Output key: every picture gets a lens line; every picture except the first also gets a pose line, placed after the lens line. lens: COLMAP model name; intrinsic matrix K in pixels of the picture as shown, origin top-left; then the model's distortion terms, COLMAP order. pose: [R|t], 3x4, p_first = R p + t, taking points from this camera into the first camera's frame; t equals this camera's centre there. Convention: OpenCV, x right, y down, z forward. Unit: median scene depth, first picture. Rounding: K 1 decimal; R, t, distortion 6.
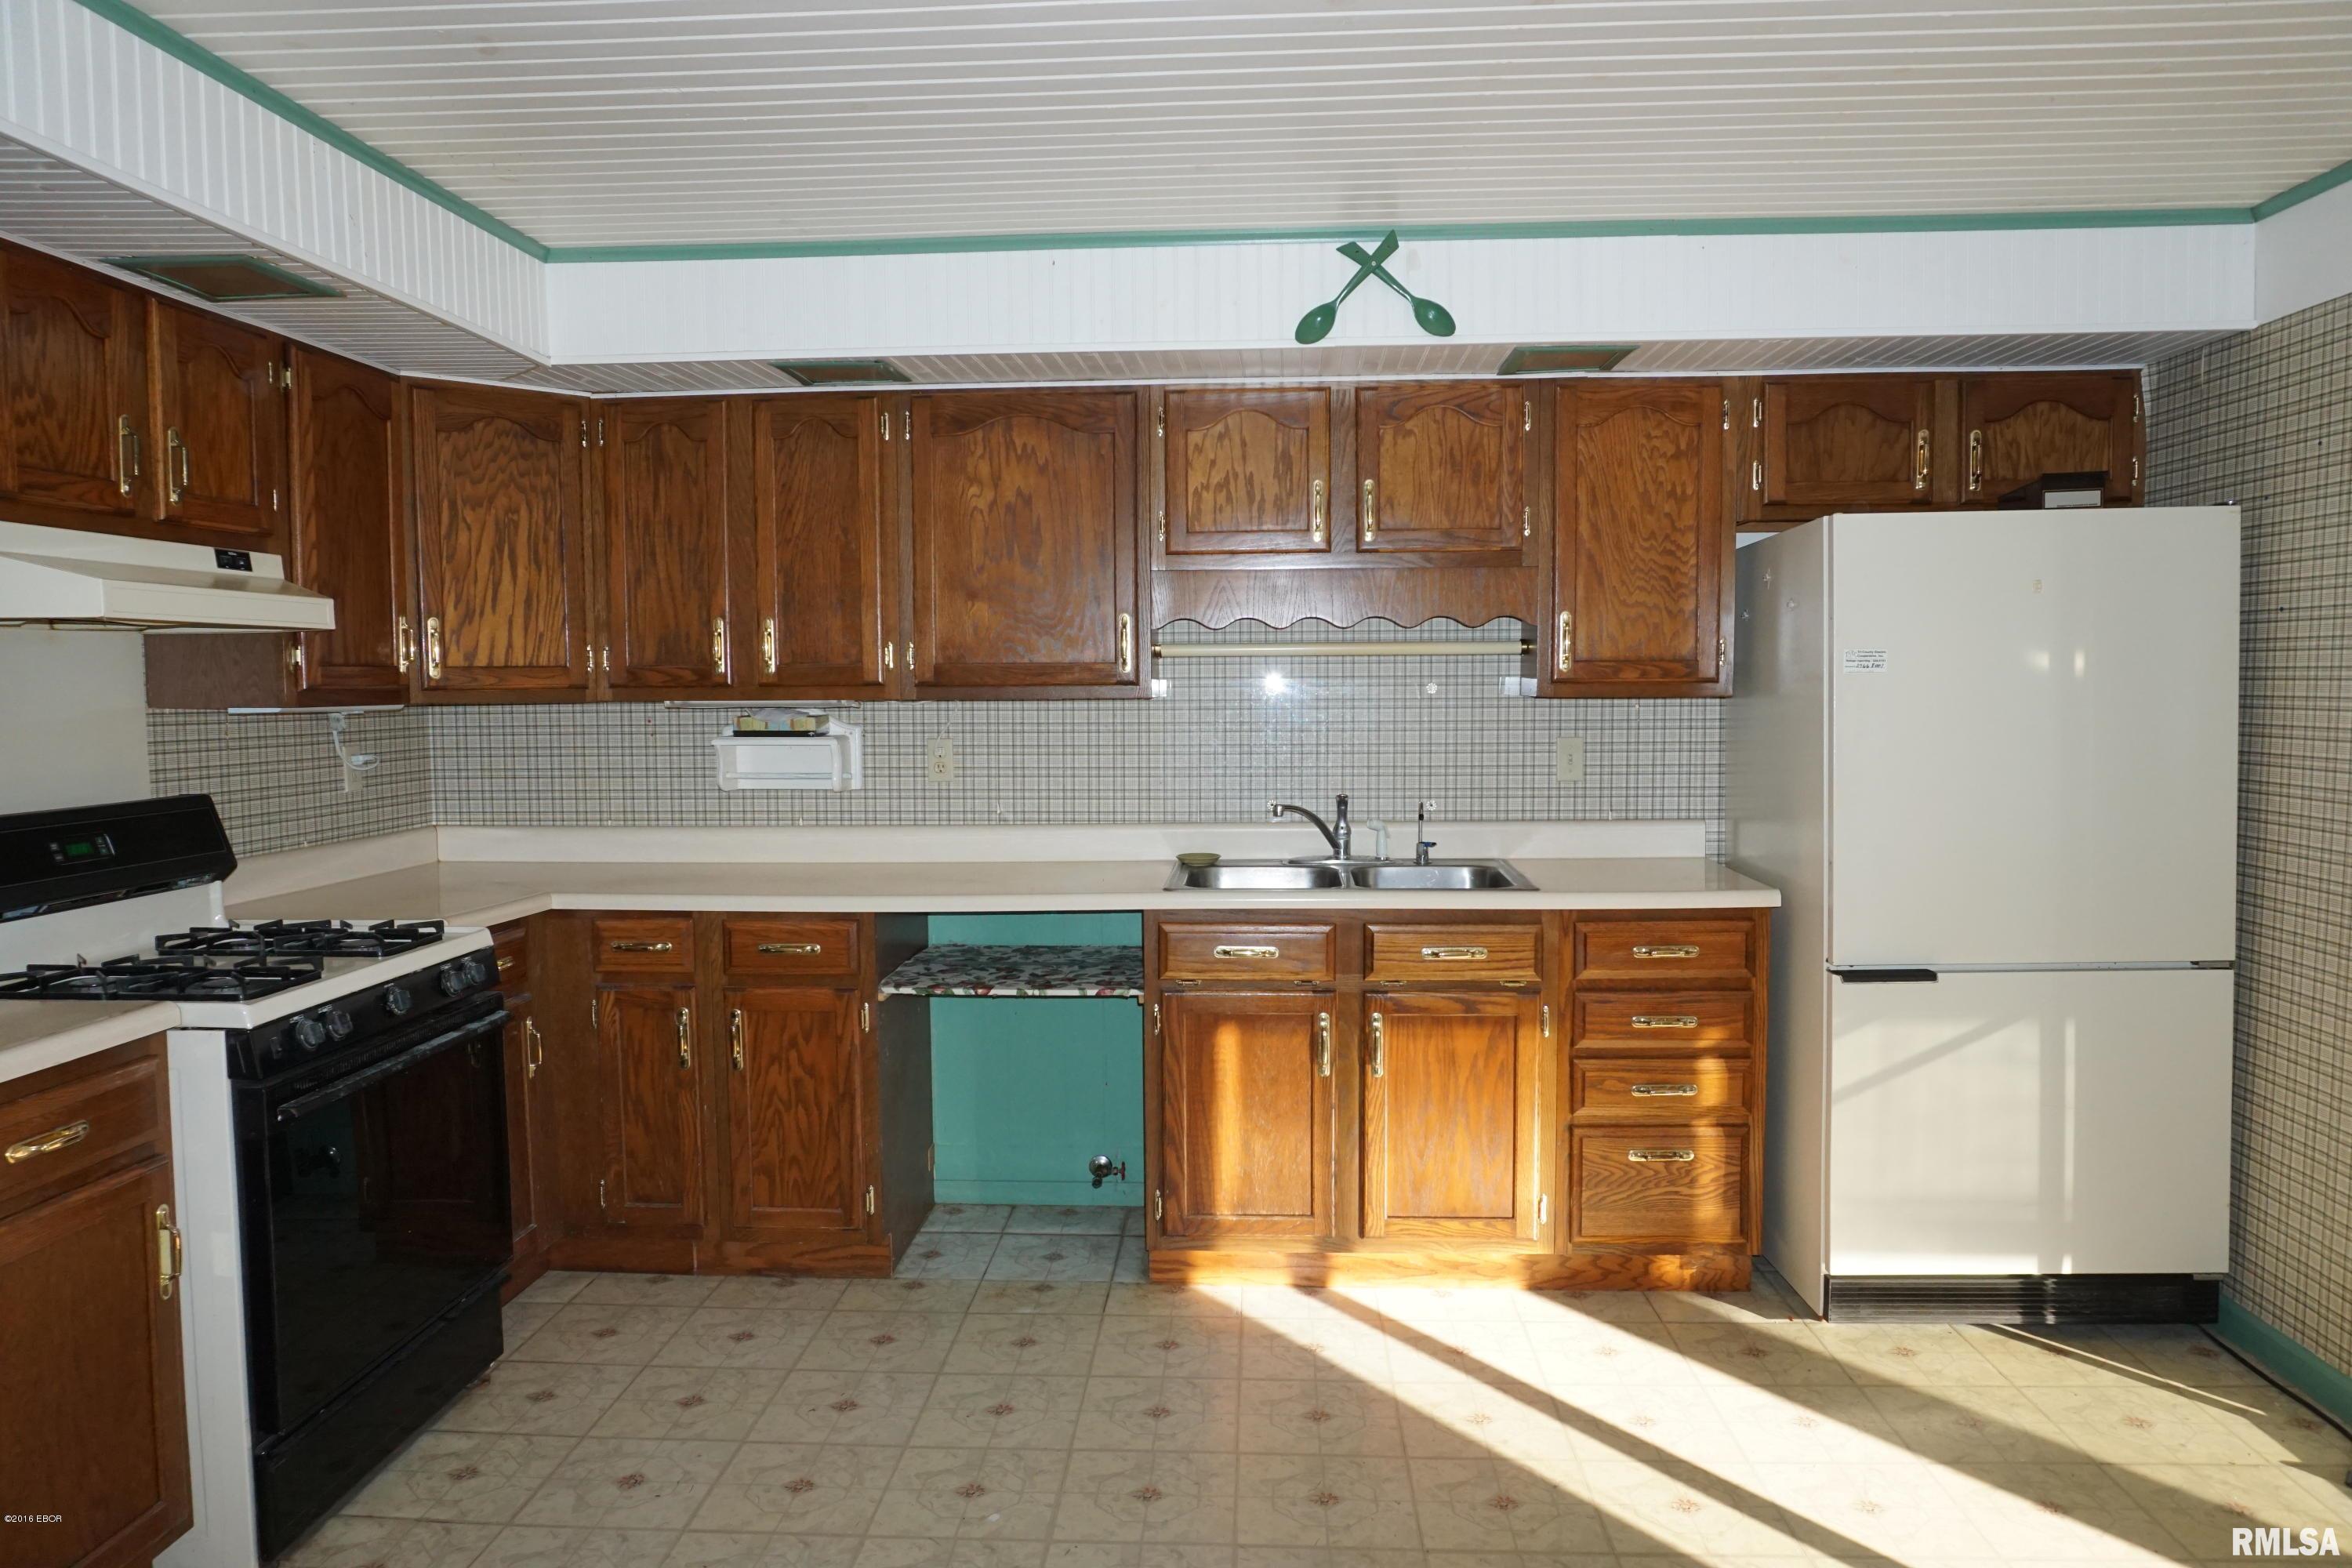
lens RADIAL K [[1567.9, 0, 1174.3], [0, 1567.9, 801.0], [0, 0, 1]] dist [-0.054054, 0.035419]
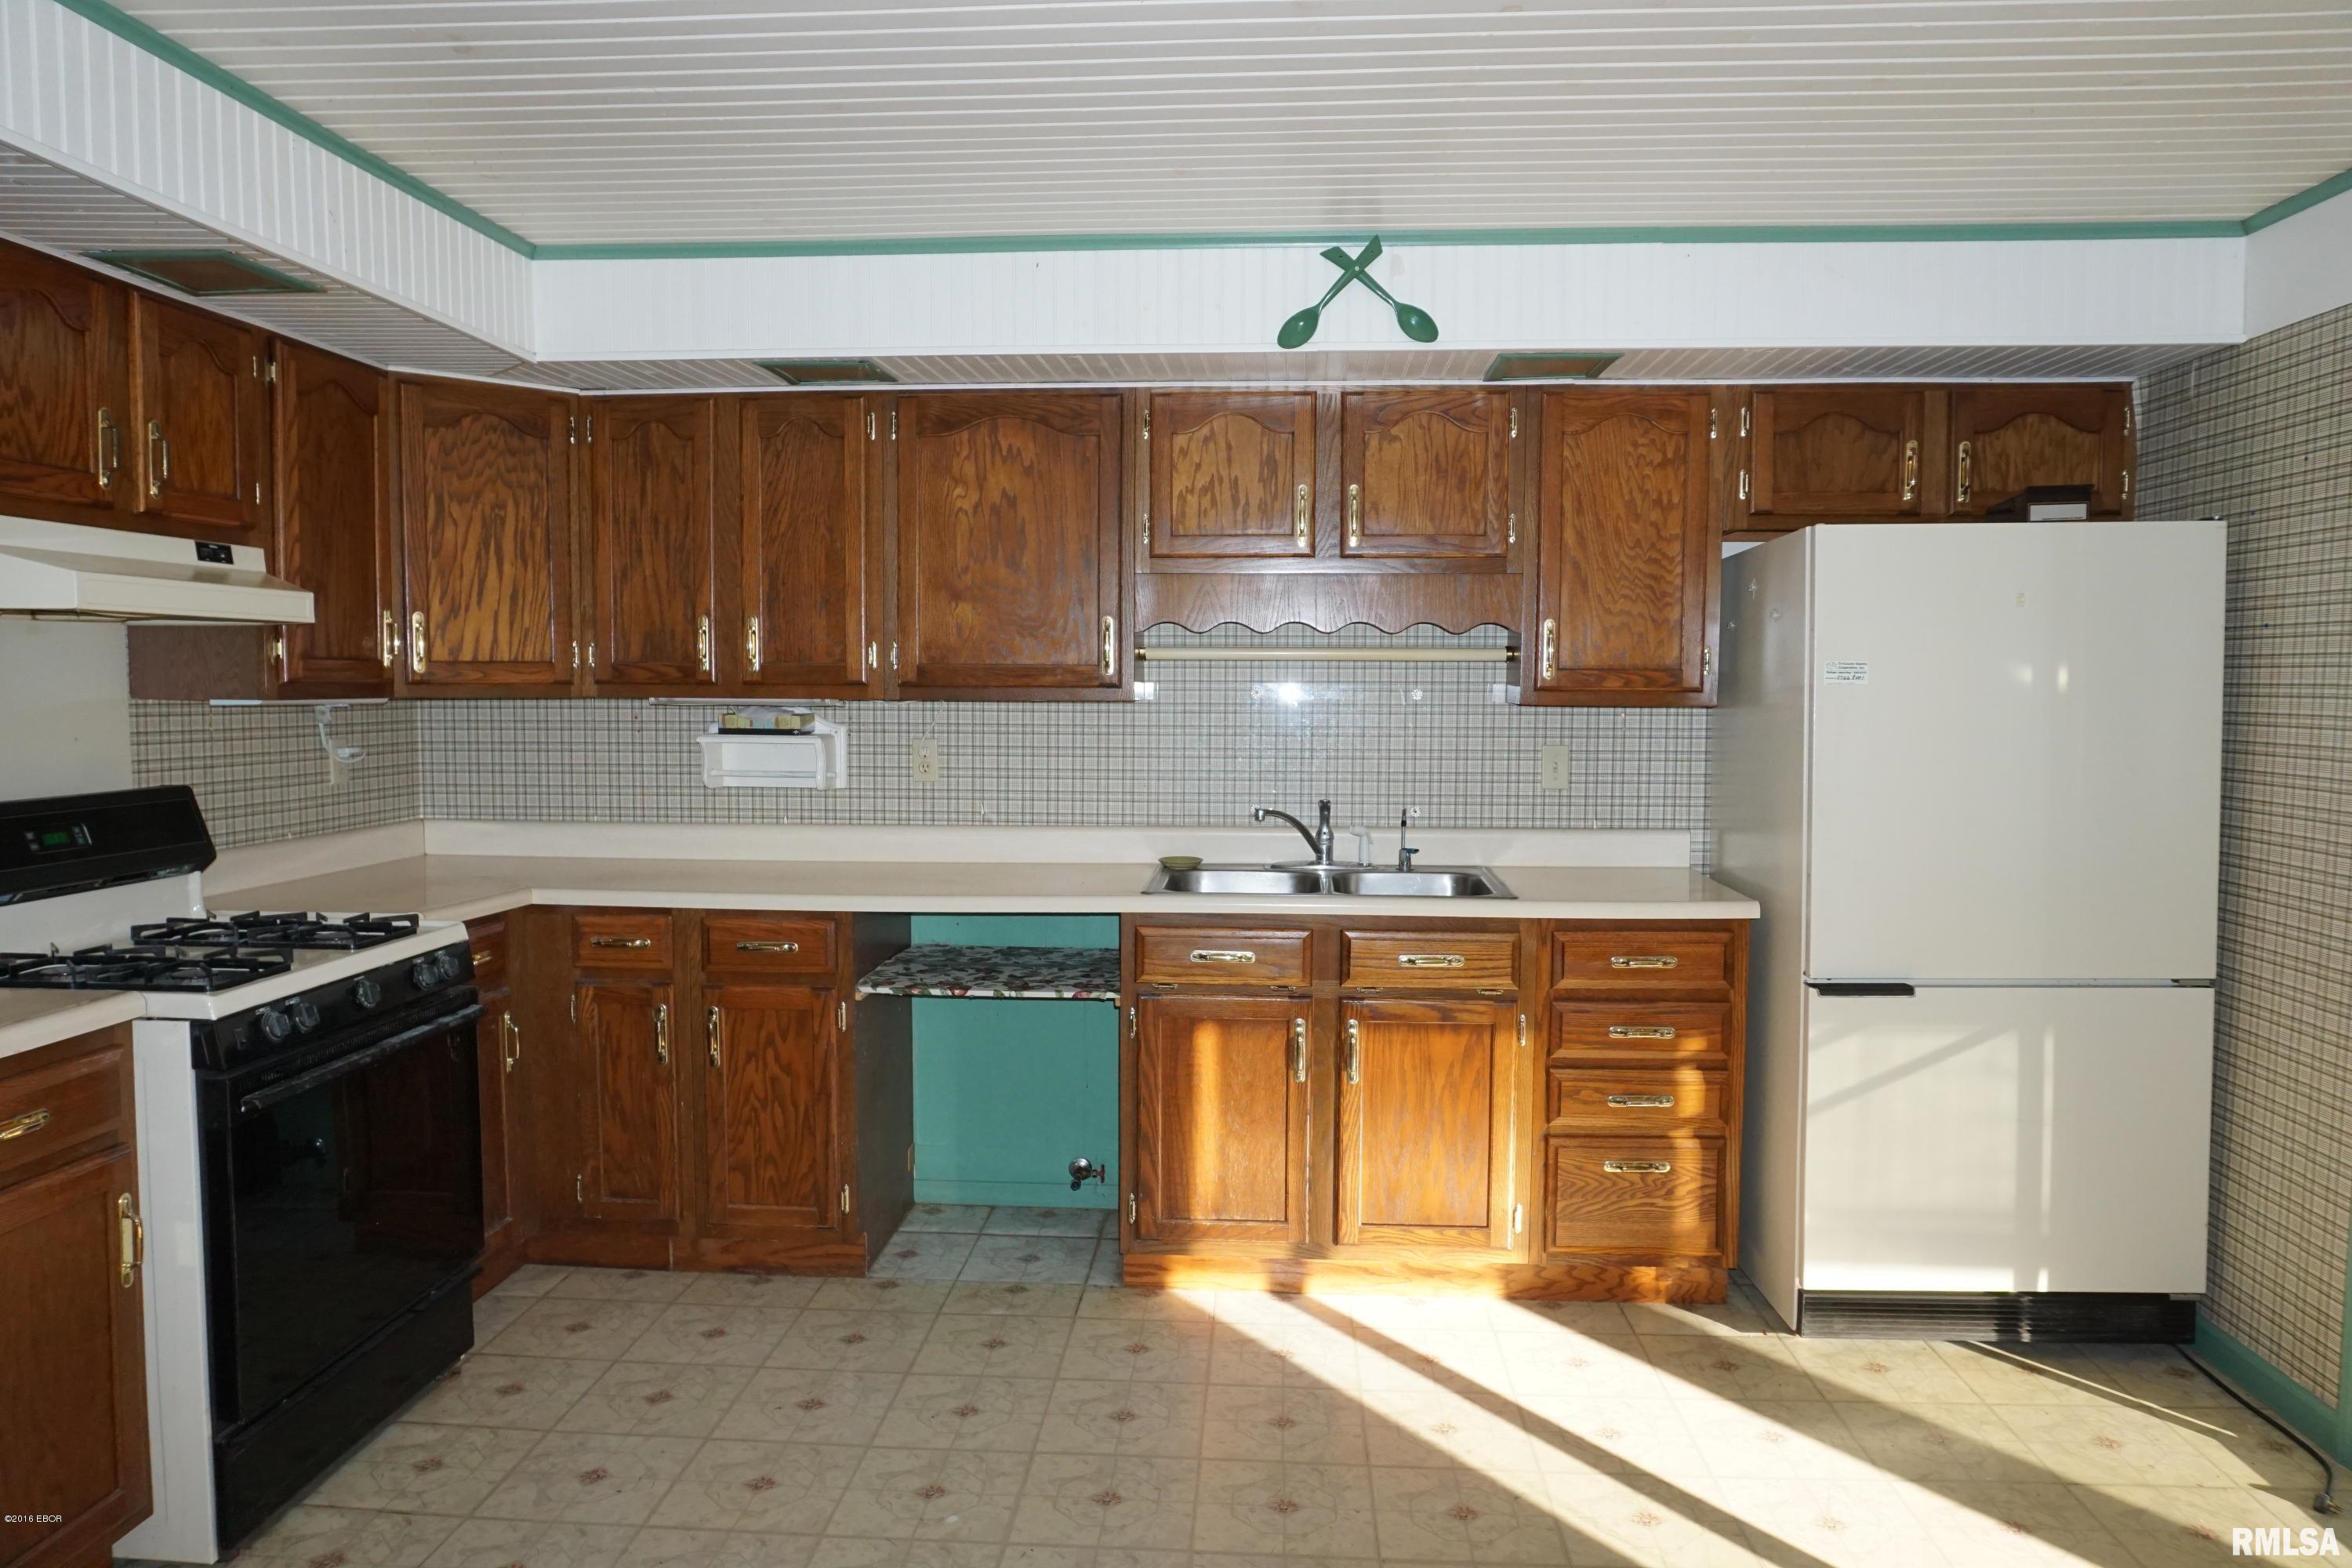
lens RADIAL K [[1567.9, 0, 1173.3], [0, 1567.9, 801.5], [0, 0, 1]] dist [-0.054054, 0.035419]
pose [[0.999876, 0.012812, -0.009167, 0.022657], [-0.012818, 0.999918, -0.000561, -0.001427], [0.009159, 0.000678, 0.999958, 0.000788]]
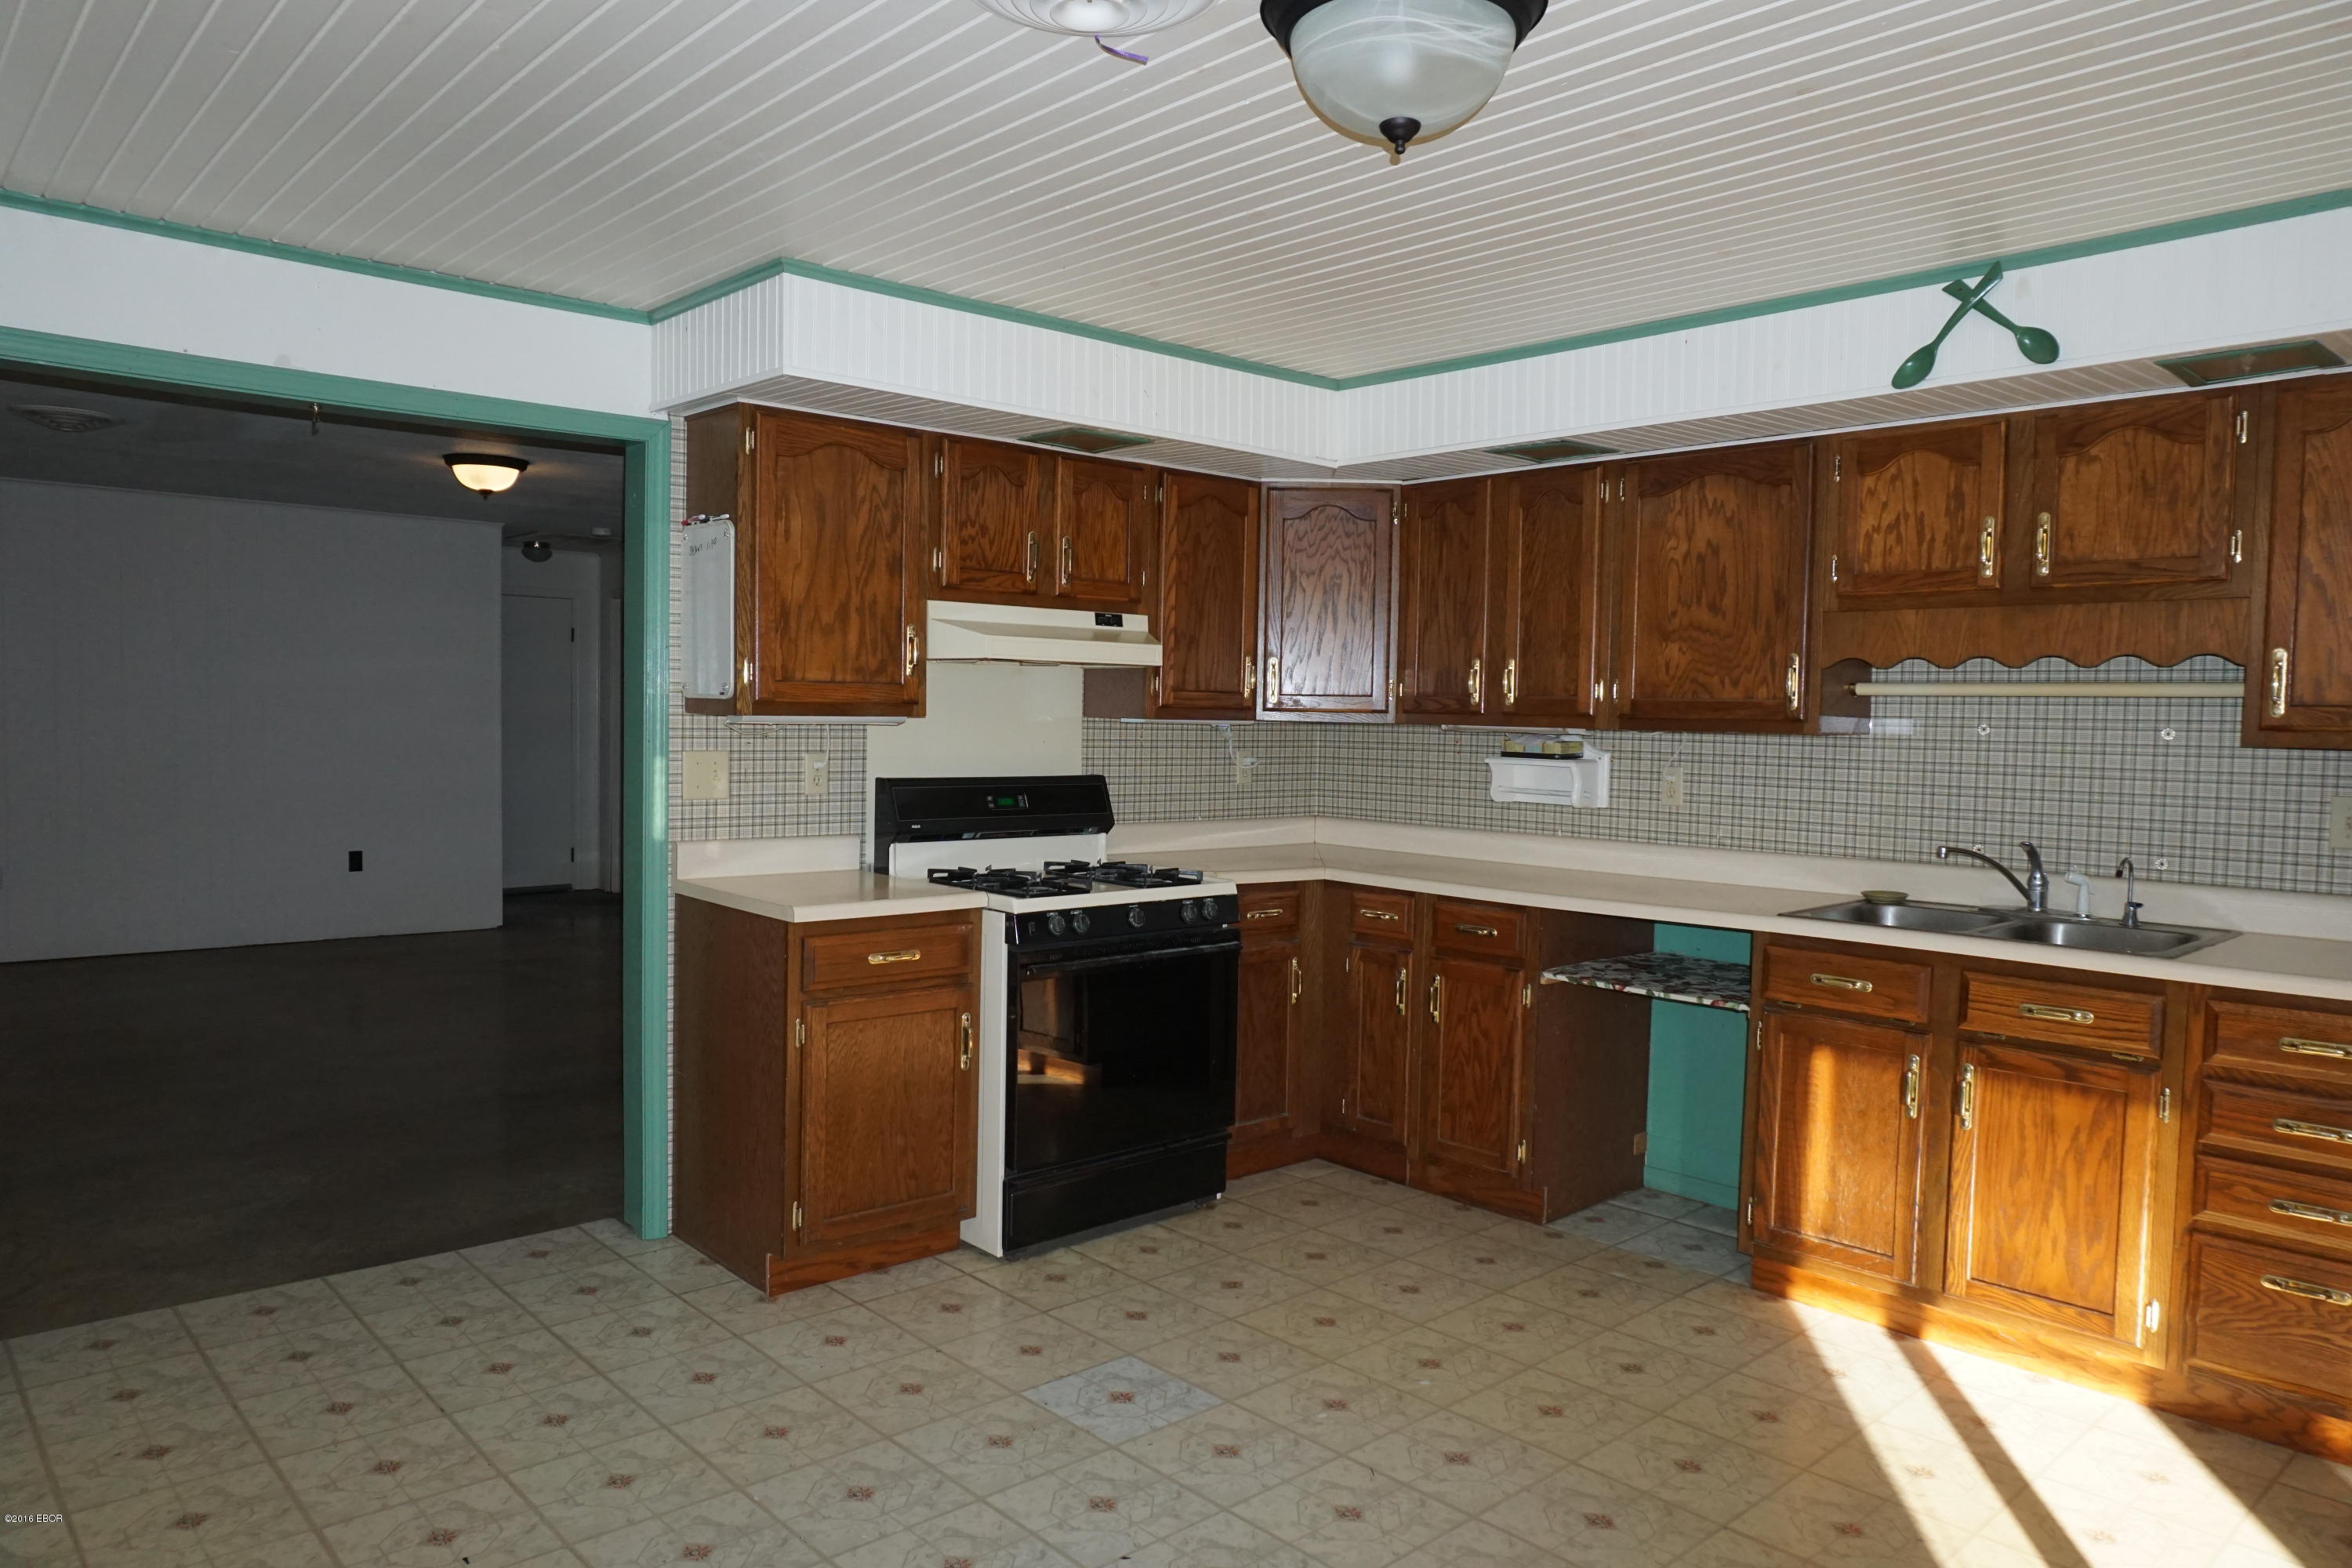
lens RADIAL K [[1567.9, 0, 1179.1], [0, 1567.9, 803.9], [0, 0, 1]] dist [-0.054054, 0.035419]
pose [[0.713851, 0.060747, -0.697658, 0.448301], [-0.076556, 0.997029, 0.008482, 0.004571], [0.696101, 0.047356, 0.716381, -0.036801]]
